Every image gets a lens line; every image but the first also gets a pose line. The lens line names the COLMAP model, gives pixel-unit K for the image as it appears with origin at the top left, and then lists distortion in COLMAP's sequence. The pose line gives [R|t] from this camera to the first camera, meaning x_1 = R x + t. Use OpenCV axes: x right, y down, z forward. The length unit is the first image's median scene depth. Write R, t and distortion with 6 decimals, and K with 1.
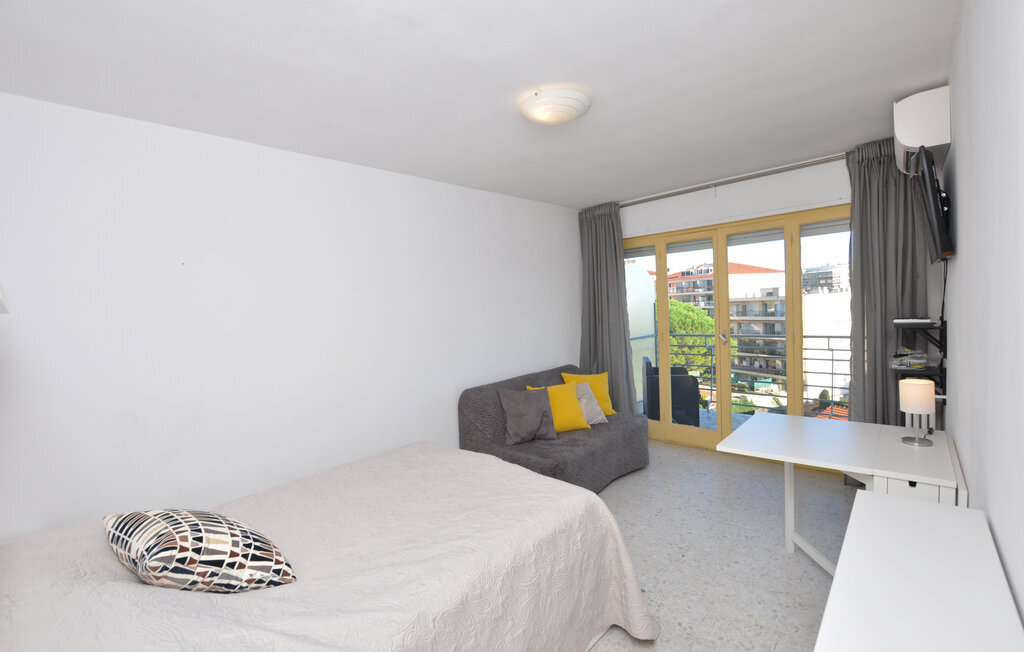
lens RADIAL K [[434.2, 0, 518.0], [0, 434.2, 323.8], [0, 0, 1]] dist [-0.000830, 0.000163]
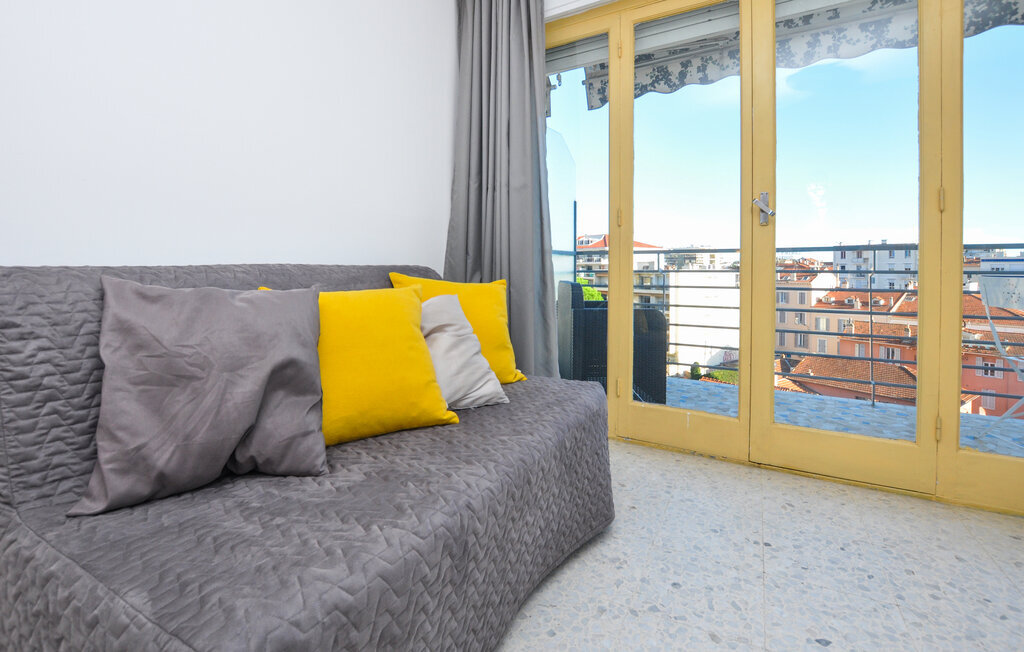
lens RADIAL K [[467.1, 0, 500.0], [0, 467.1, 278.9], [0, 0, 1]] dist [-0.003913, 0.000437]
pose [[0.972315, 0.047380, 0.228818, 0.099362], [-0.041512, 0.998676, -0.030392, 0.126250], [-0.229955, 0.020052, 0.972995, 0.571924]]
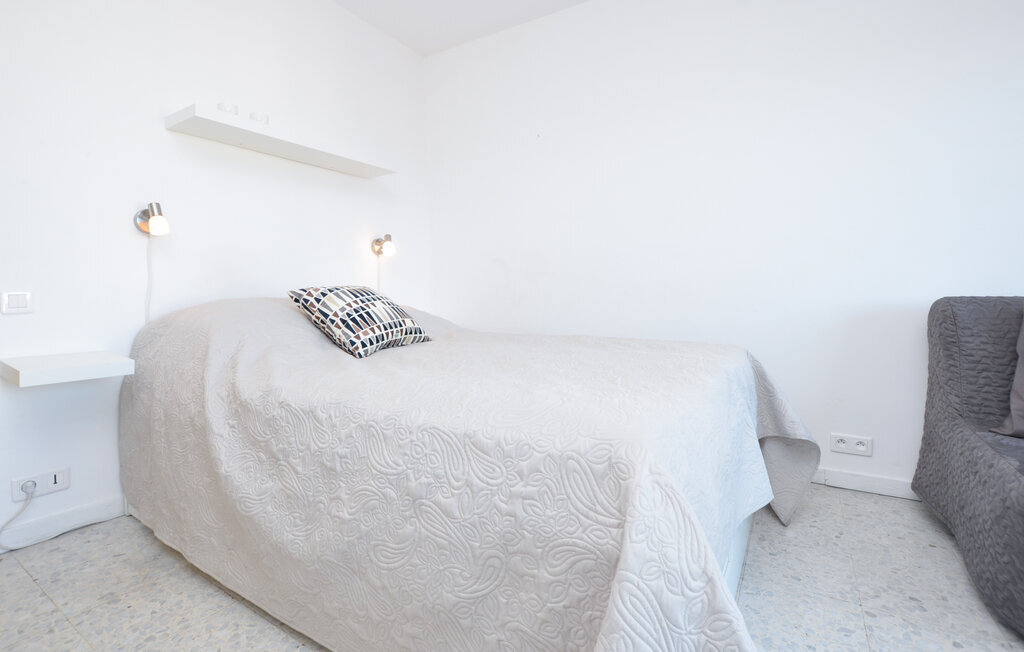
lens RADIAL K [[467.1, 0, 512.9], [0, 467.1, 326.7], [0, 0, 1]] dist [-0.003913, 0.000437]
pose [[0.181225, 0.092993, -0.979035, 0.241693], [-0.044924, 0.995263, 0.086219, 0.129177], [0.982415, 0.028357, 0.184544, 0.384192]]
